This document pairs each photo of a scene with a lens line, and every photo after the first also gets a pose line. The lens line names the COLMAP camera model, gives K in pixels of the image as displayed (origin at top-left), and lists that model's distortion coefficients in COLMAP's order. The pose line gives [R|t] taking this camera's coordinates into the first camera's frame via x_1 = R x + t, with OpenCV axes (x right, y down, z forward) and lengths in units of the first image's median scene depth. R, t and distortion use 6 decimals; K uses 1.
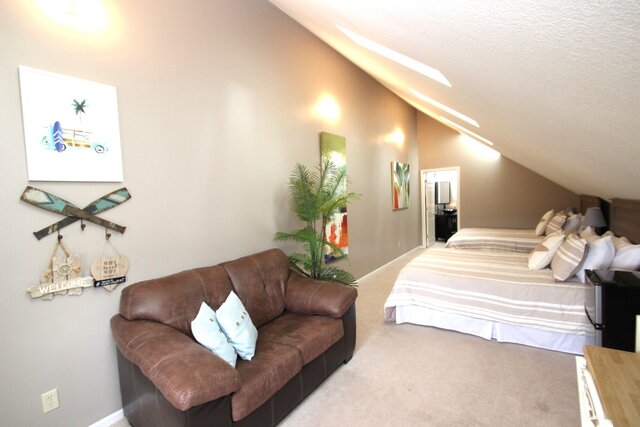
lens RADIAL K [[308.2, 0, 320.0], [0, 308.2, 213.5], [0, 0, 1]] dist [0.002869, -0.000021]
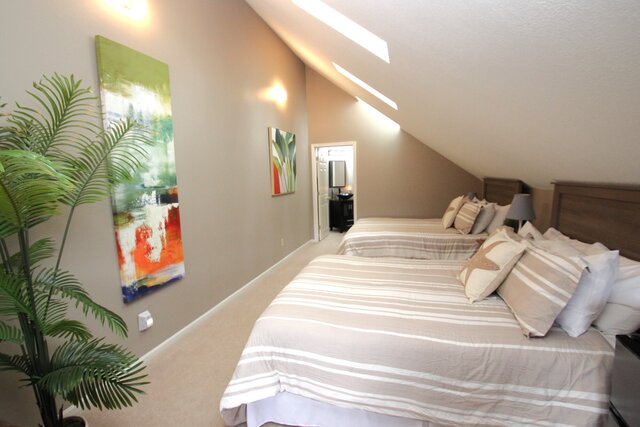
lens RADIAL K [[308.2, 0, 320.0], [0, 308.2, 213.5], [0, 0, 1]] dist [0.002869, -0.000021]
pose [[0.949967, -0.022495, 0.311539, 0.146546], [0.004412, 0.998270, 0.058628, -0.014676], [-0.312319, -0.054320, 0.948423, 0.351245]]
